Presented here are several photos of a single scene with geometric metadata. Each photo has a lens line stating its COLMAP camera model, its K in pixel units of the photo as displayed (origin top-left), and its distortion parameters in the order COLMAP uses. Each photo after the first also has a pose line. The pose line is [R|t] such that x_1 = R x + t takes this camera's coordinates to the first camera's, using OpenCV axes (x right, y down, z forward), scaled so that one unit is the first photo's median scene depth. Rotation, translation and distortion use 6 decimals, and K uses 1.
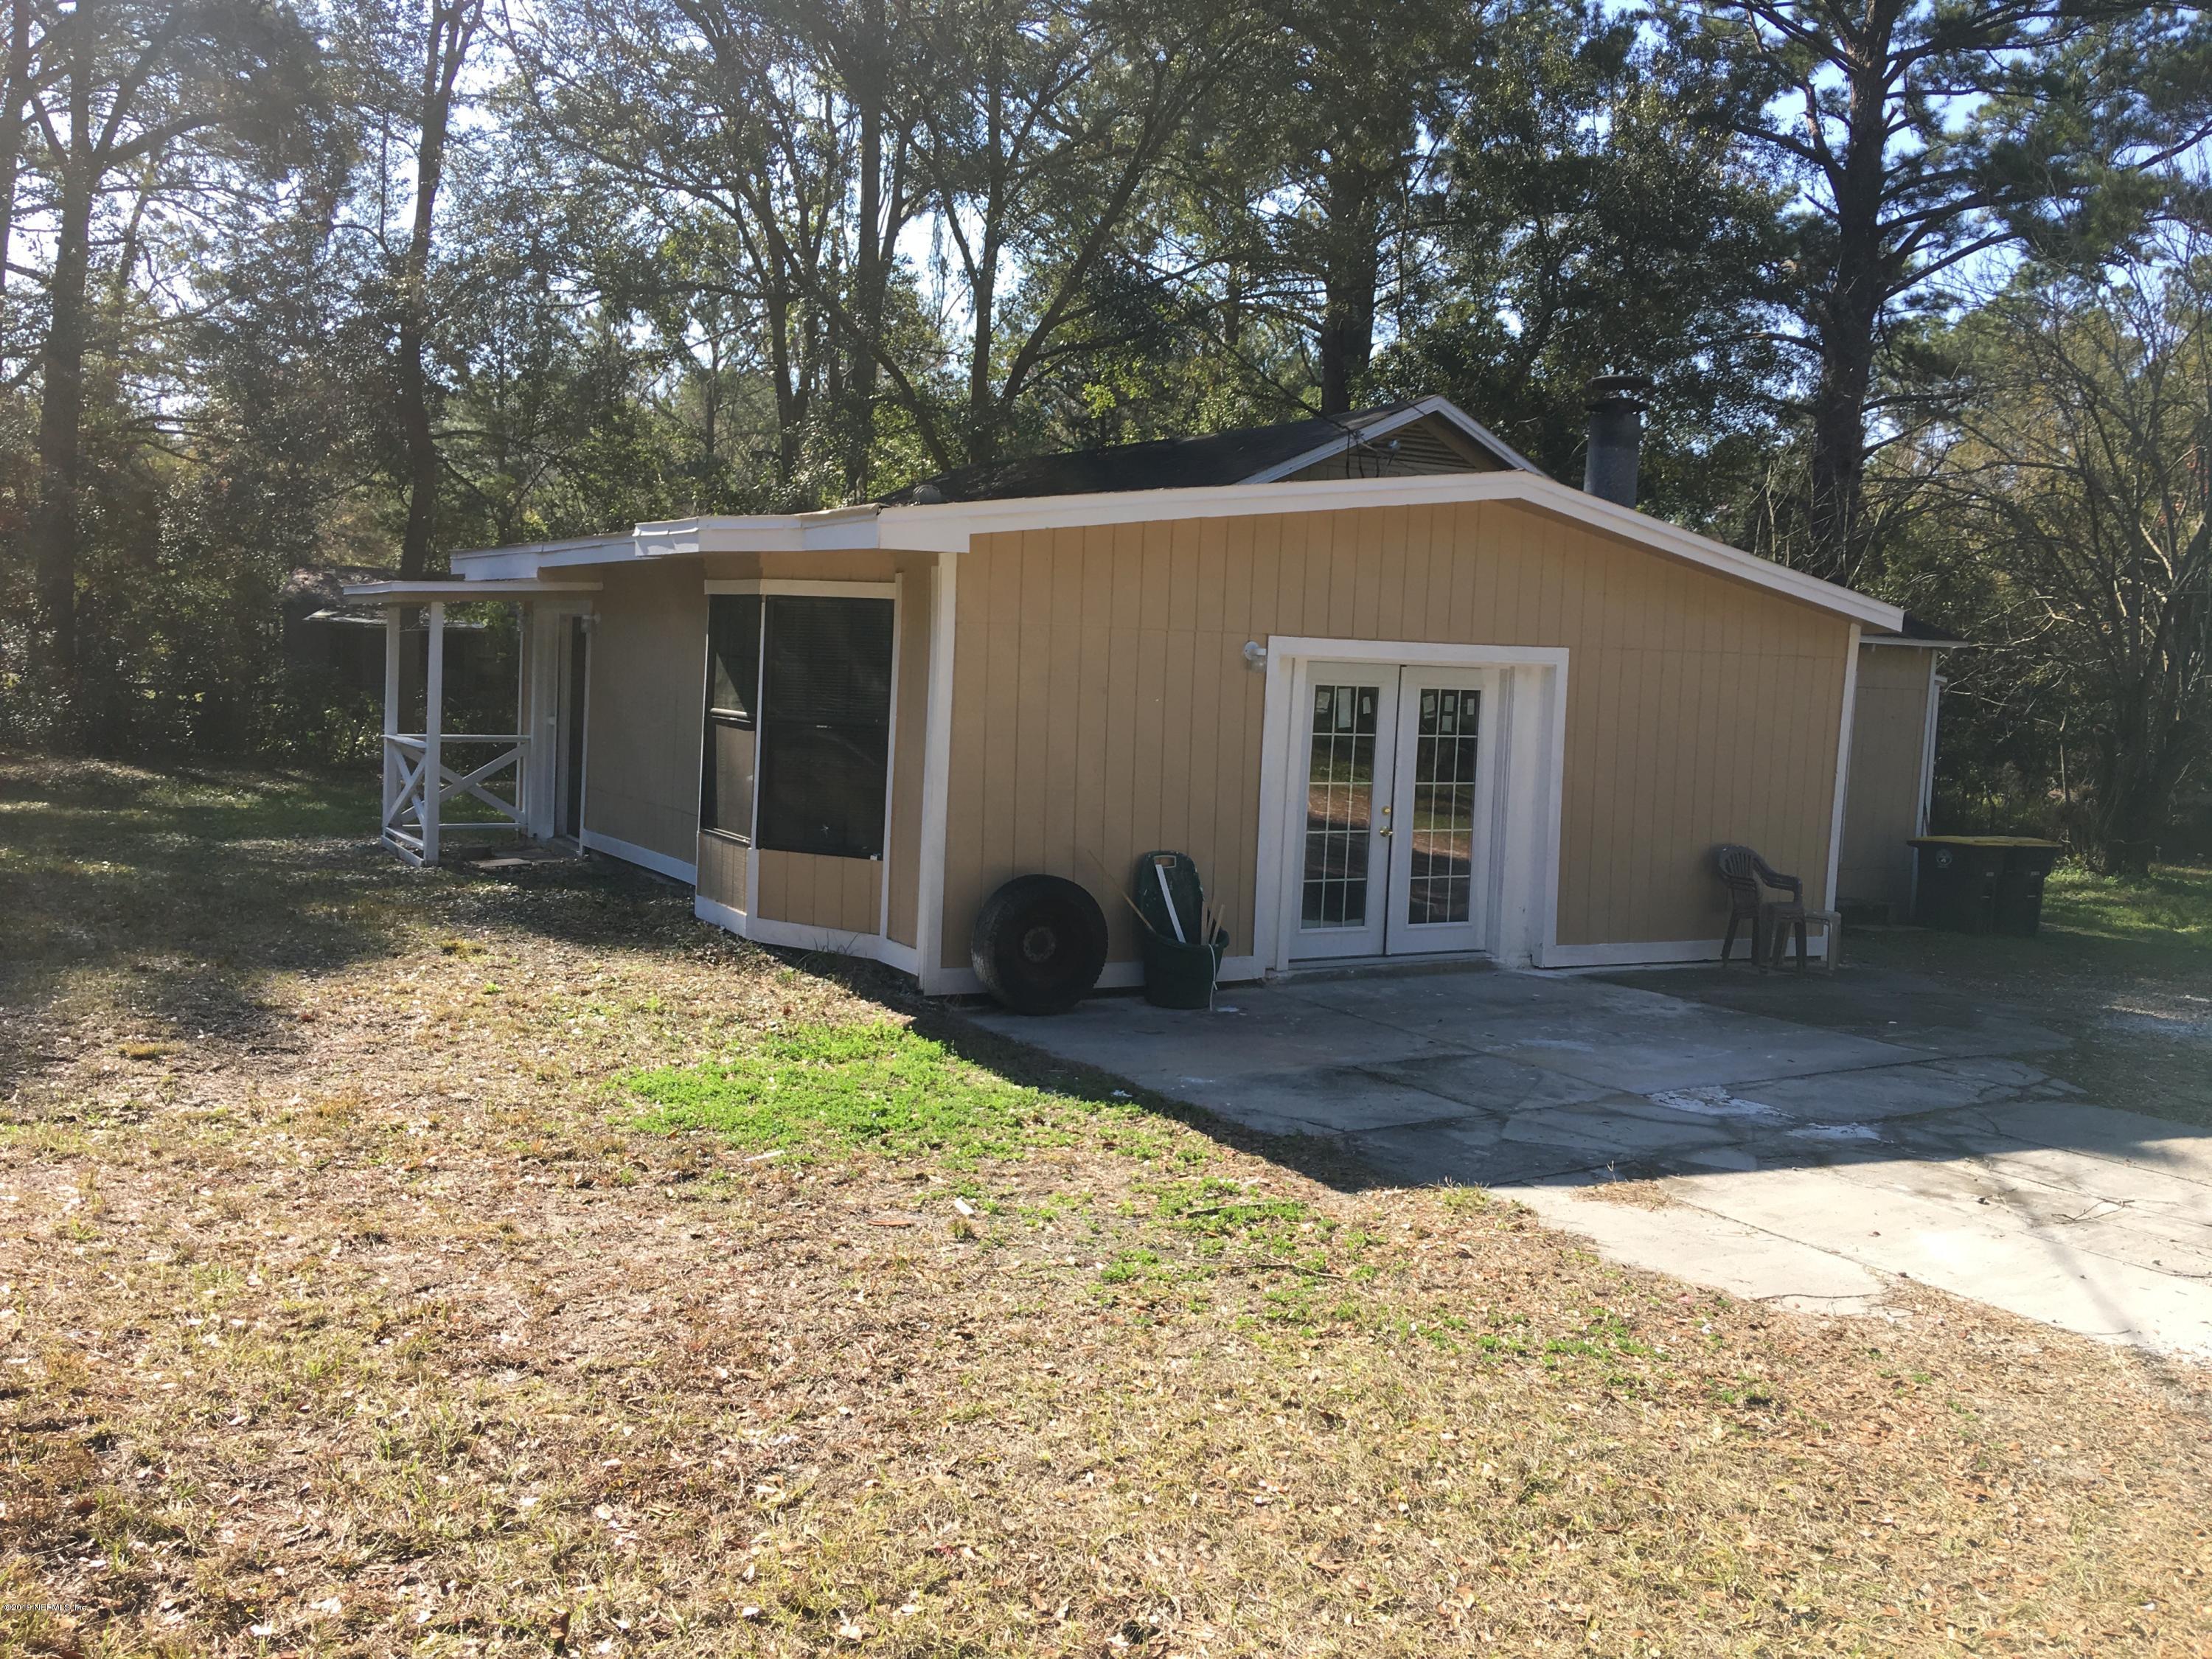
lens RADIAL K [[1876.8, 0, 1108.2], [0, 1876.8, 812.0], [0, 0, 1]] dist [0.095437, -0.126759]
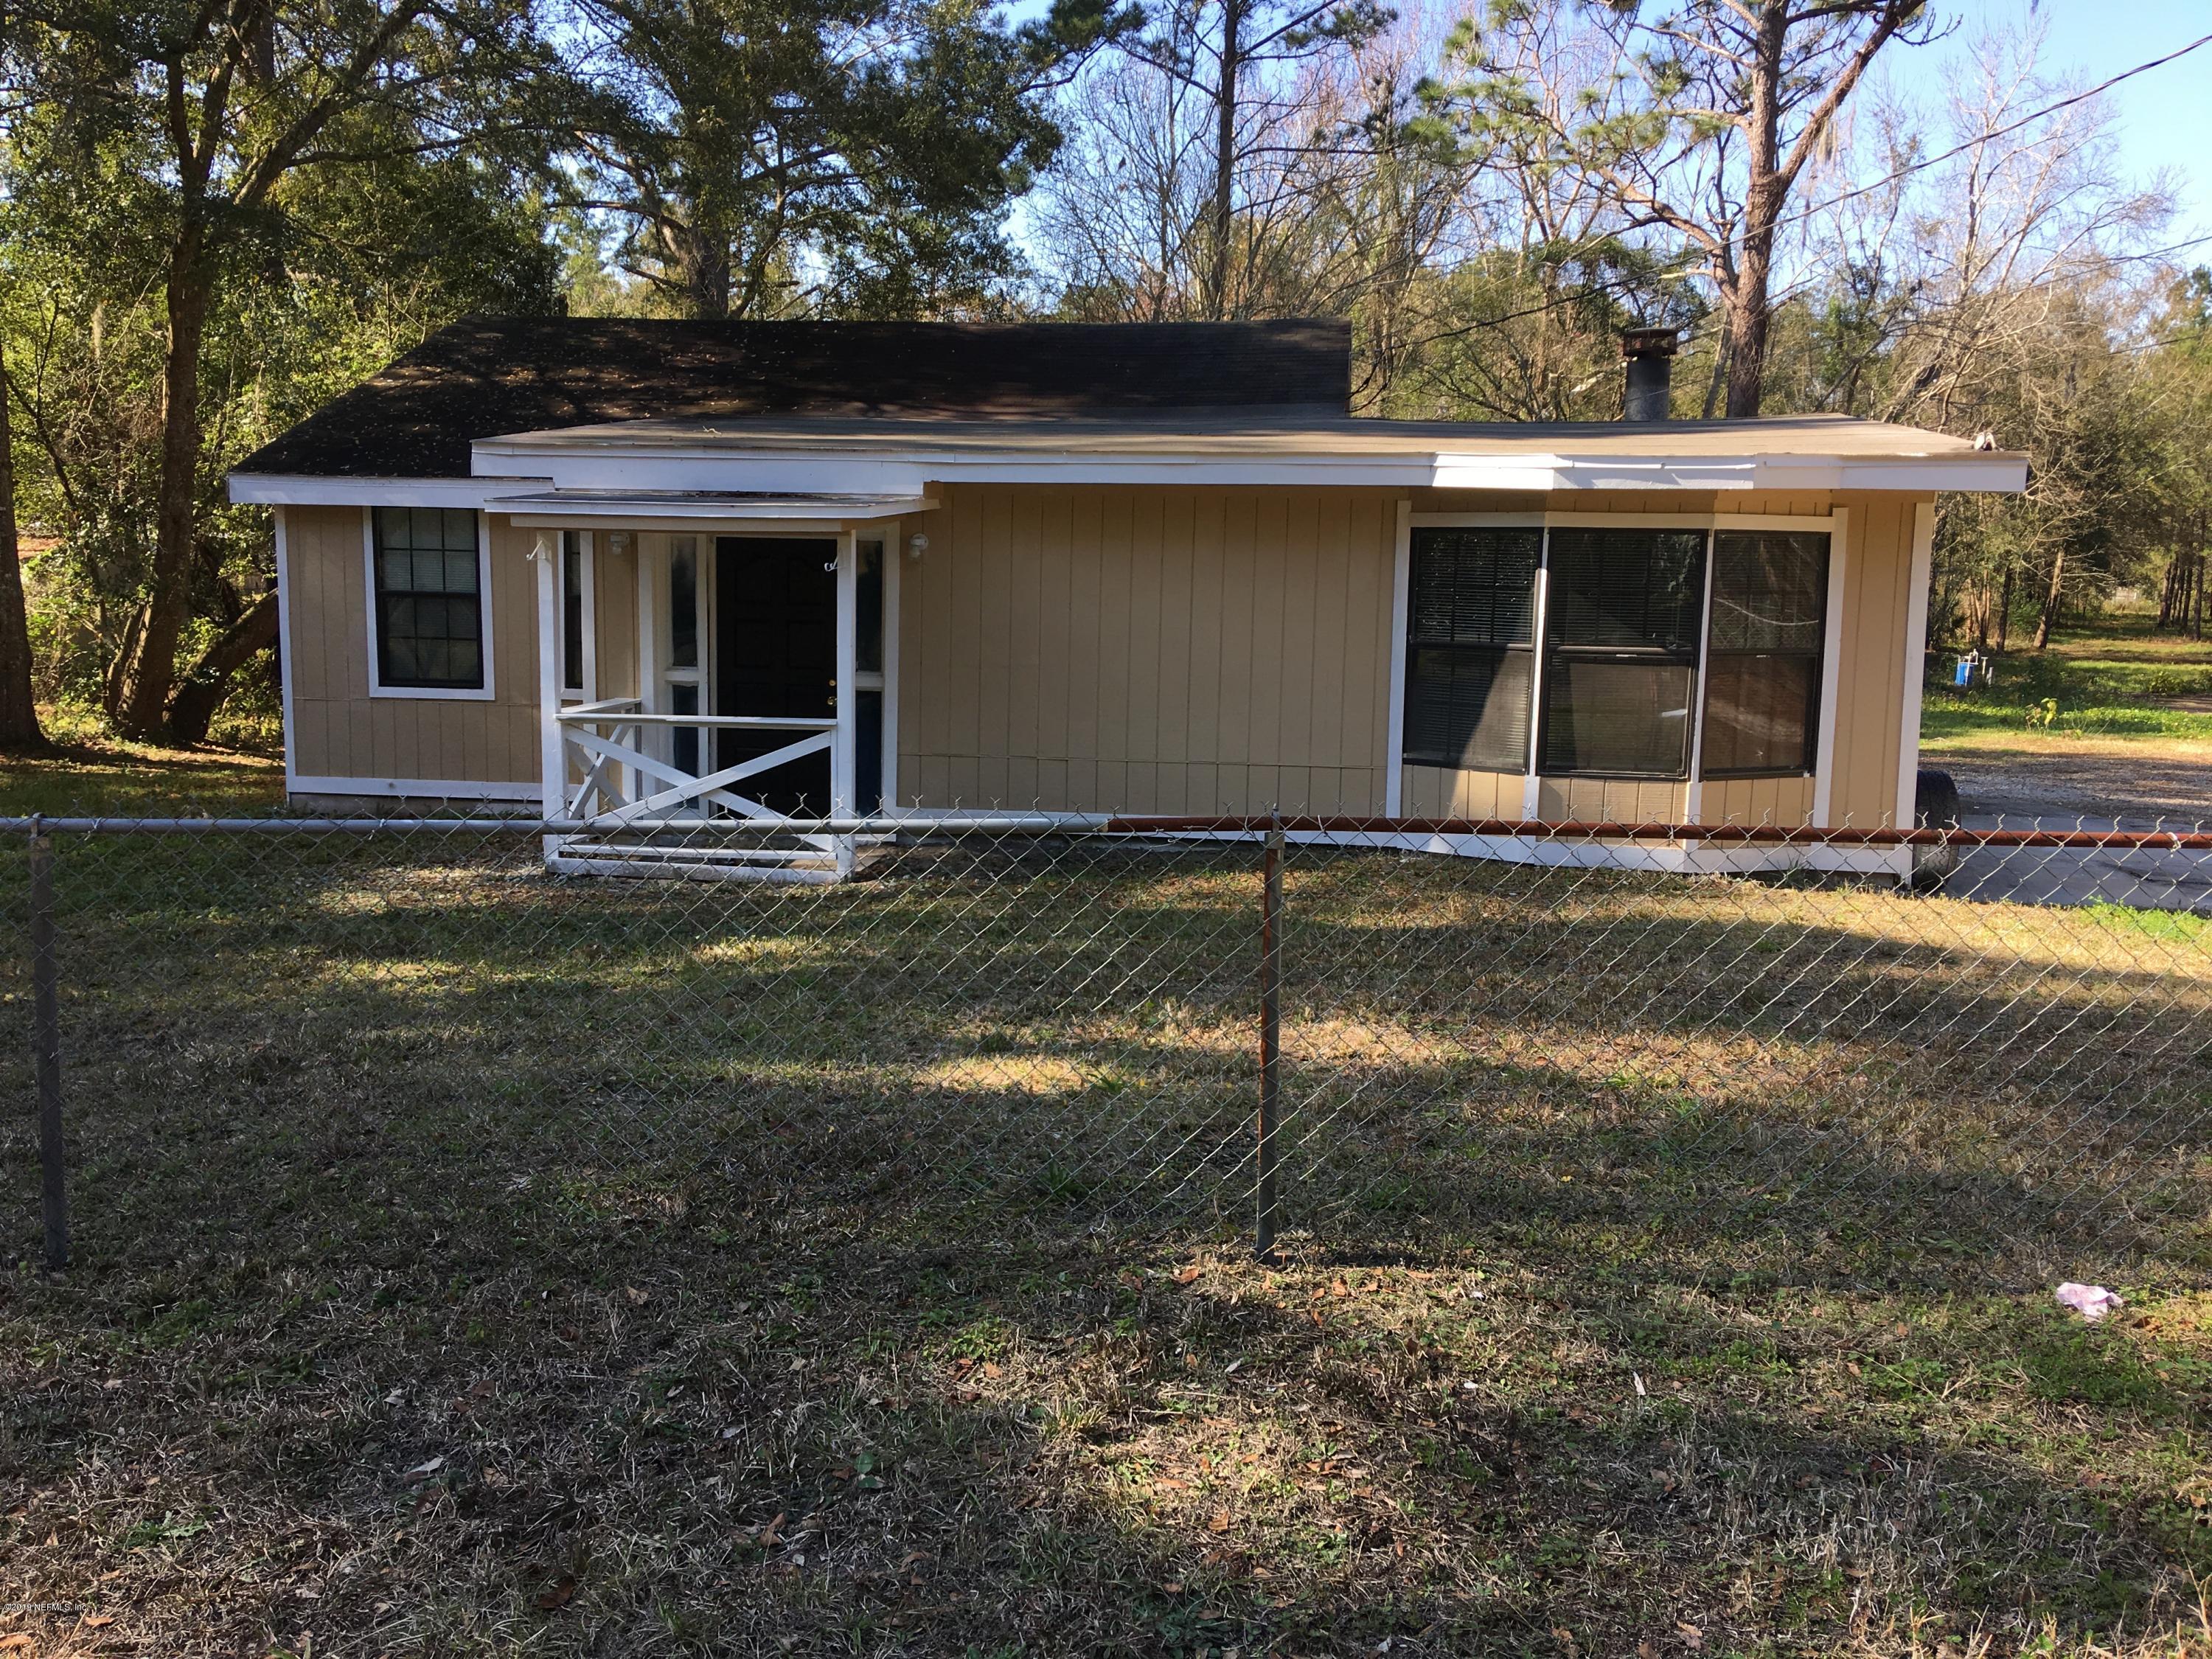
lens RADIAL K [[1876.8, 0, 1108.2], [0, 1876.8, 812.0], [0, 0, 1]] dist [0.095437, -0.126759]
pose [[0.627658, -0.137405, 0.766267, -1.174528], [0.074454, 0.990383, 0.116607, -0.107559], [-0.774921, -0.016137, 0.631853, 0.608474]]
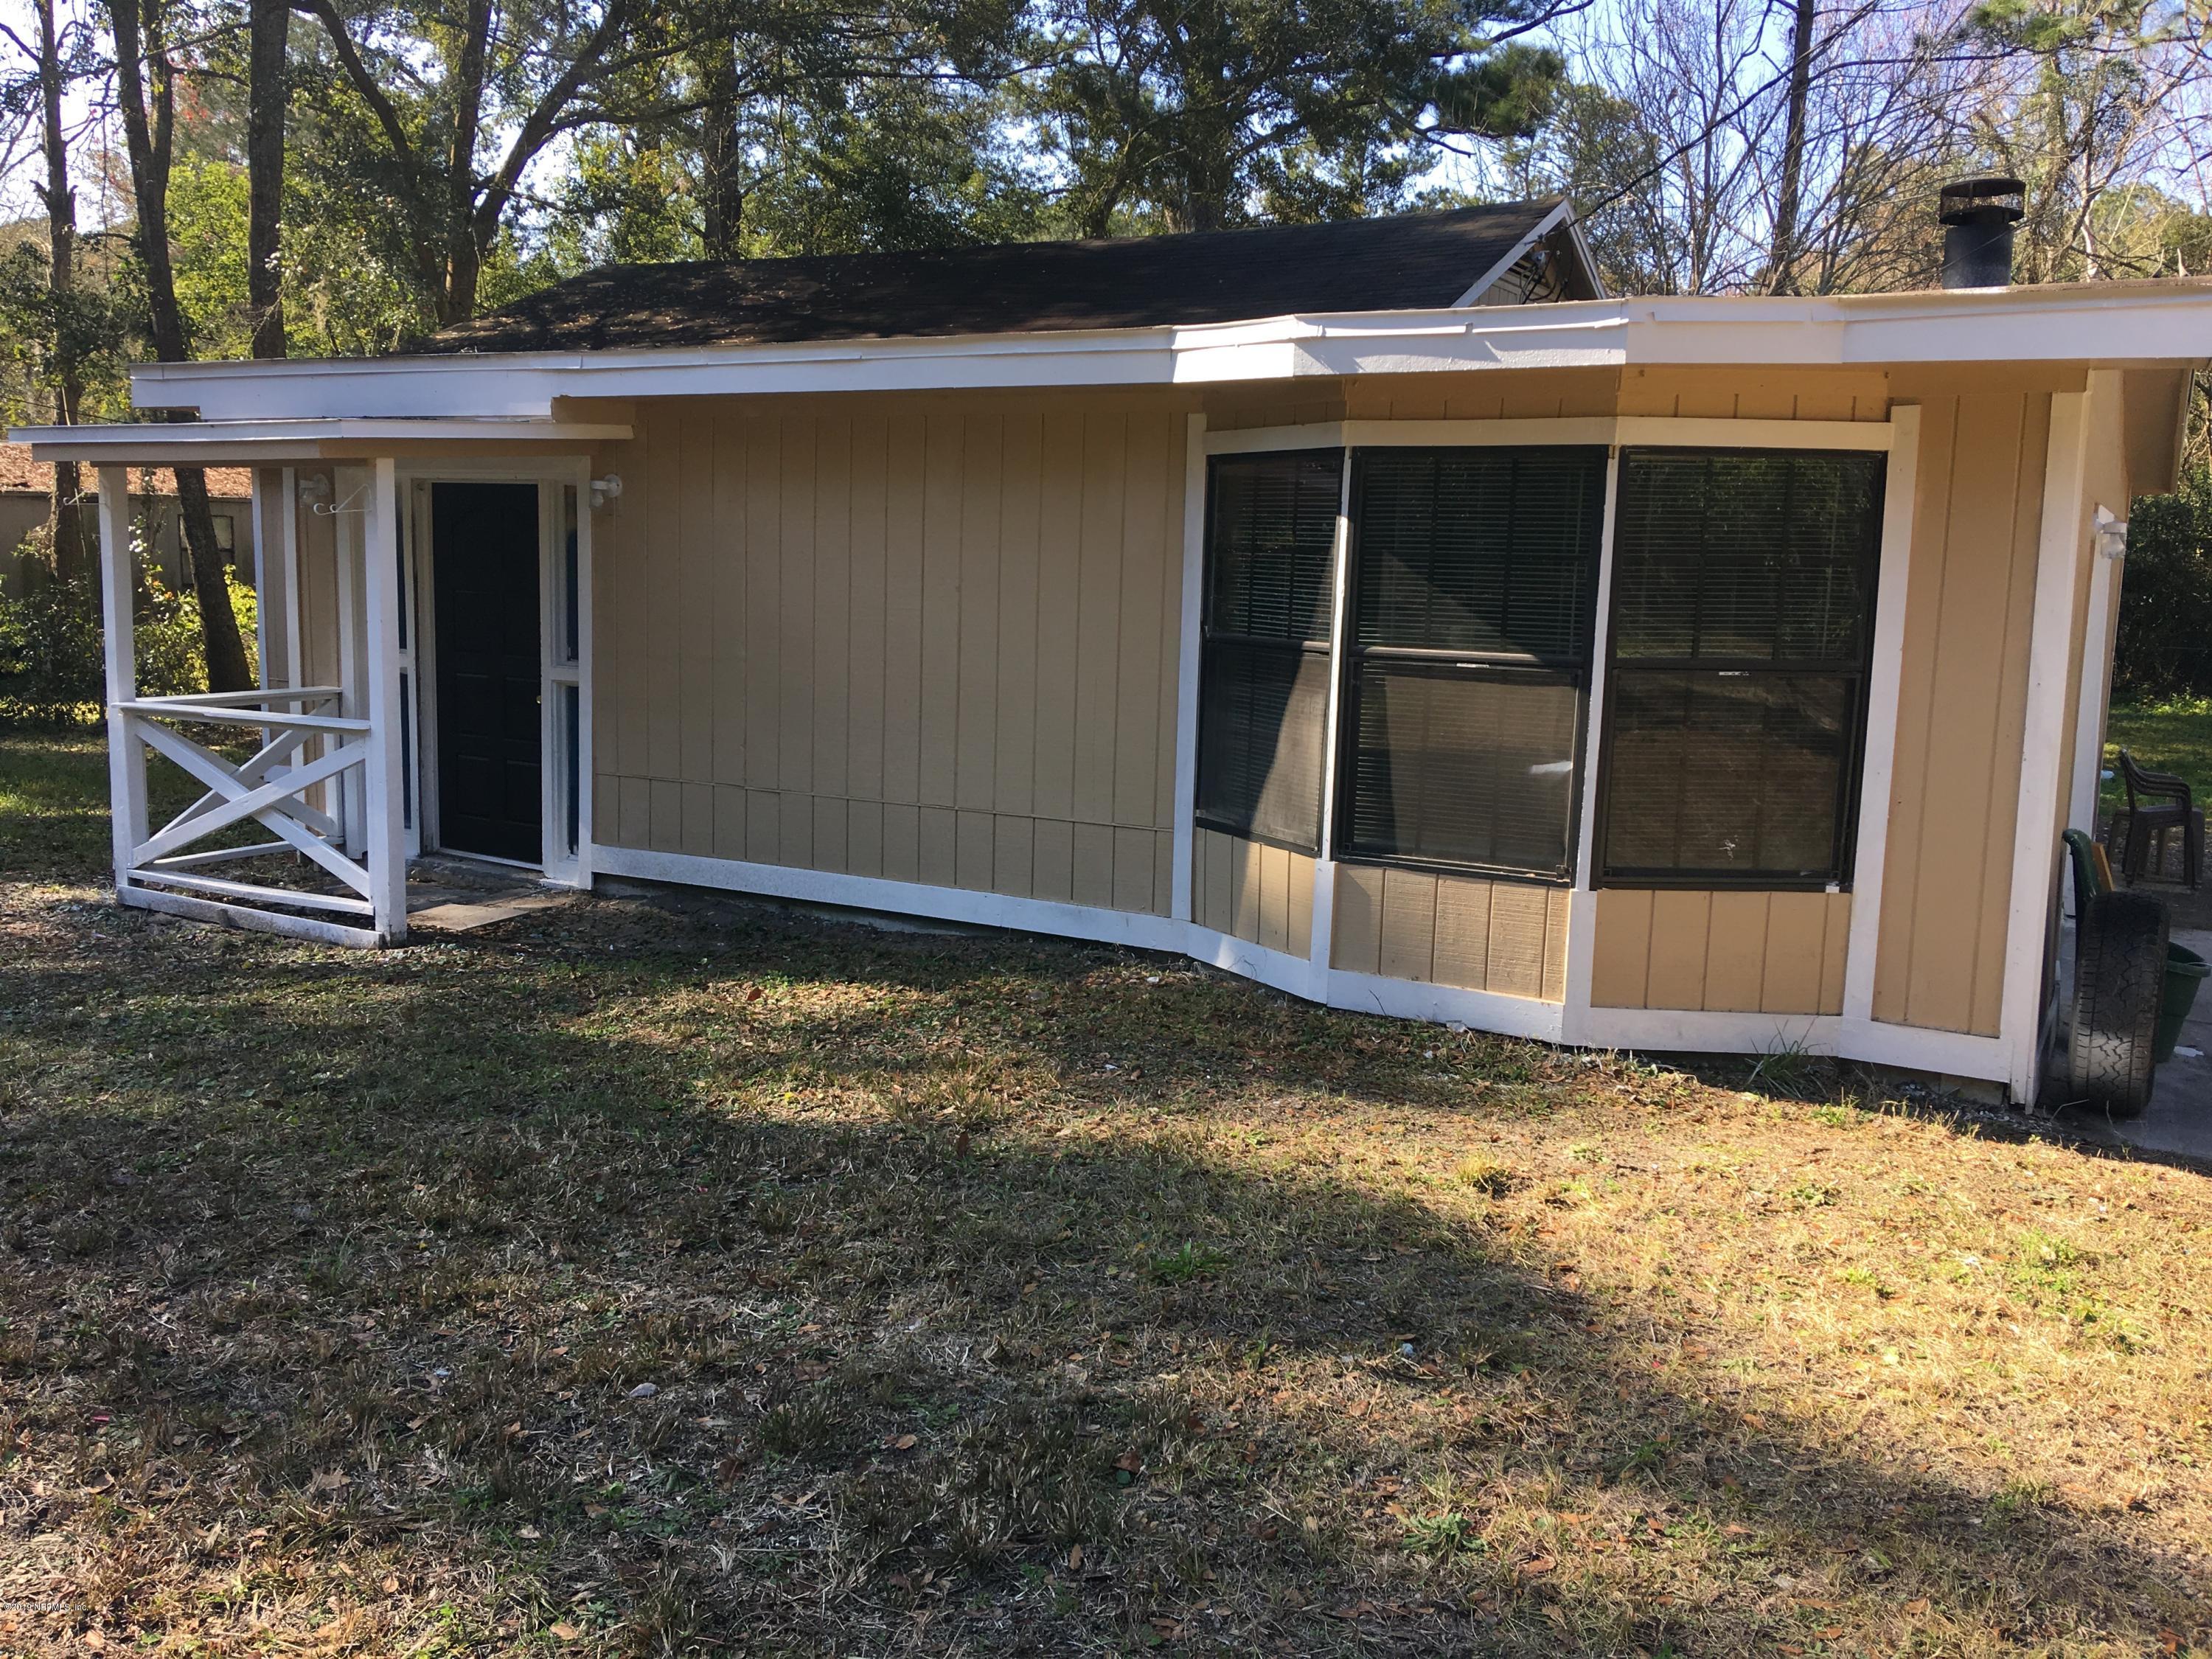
lens RADIAL K [[1876.8, 0, 1108.2], [0, 1876.8, 812.0], [0, 0, 1]] dist [0.095437, -0.126759]
pose [[0.868196, -0.089422, 0.488097, -0.600937], [0.054077, 0.994821, 0.086068, -0.062778], [-0.493266, -0.048329, 0.868535, 0.575036]]
